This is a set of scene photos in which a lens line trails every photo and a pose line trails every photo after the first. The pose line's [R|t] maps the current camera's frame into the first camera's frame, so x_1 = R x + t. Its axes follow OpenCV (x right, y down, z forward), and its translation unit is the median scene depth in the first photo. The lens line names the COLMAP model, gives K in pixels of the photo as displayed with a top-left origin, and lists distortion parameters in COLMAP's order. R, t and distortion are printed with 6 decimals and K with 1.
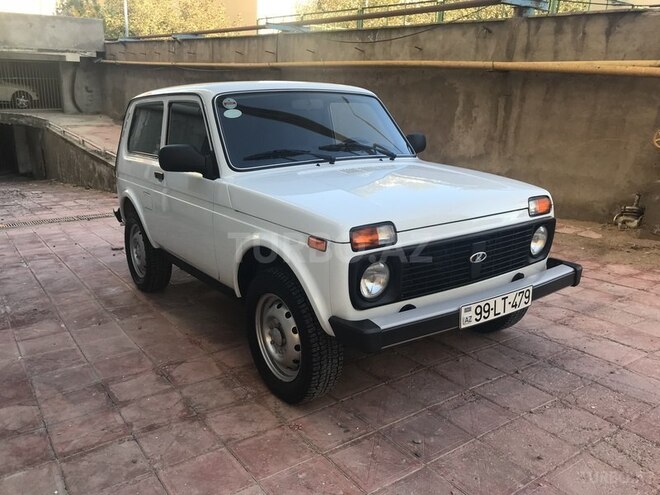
lens RADIAL K [[541.2, 0, 327.4], [0, 541.2, 245.4], [0, 0, 1]] dist [0.012097, 0.002174]
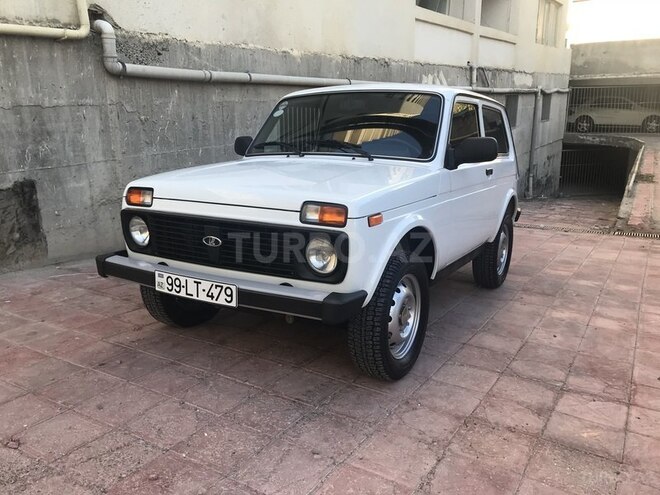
lens RADIAL K [[541.2, 0, 329.0], [0, 541.2, 246.6], [0, 0, 1]] dist [0.012097, 0.002174]
pose [[0.404172, 0.191482, -0.894416, 0.972027], [-0.234123, 0.966925, 0.101209, -0.093270], [0.884212, 0.168497, 0.435634, 0.567729]]
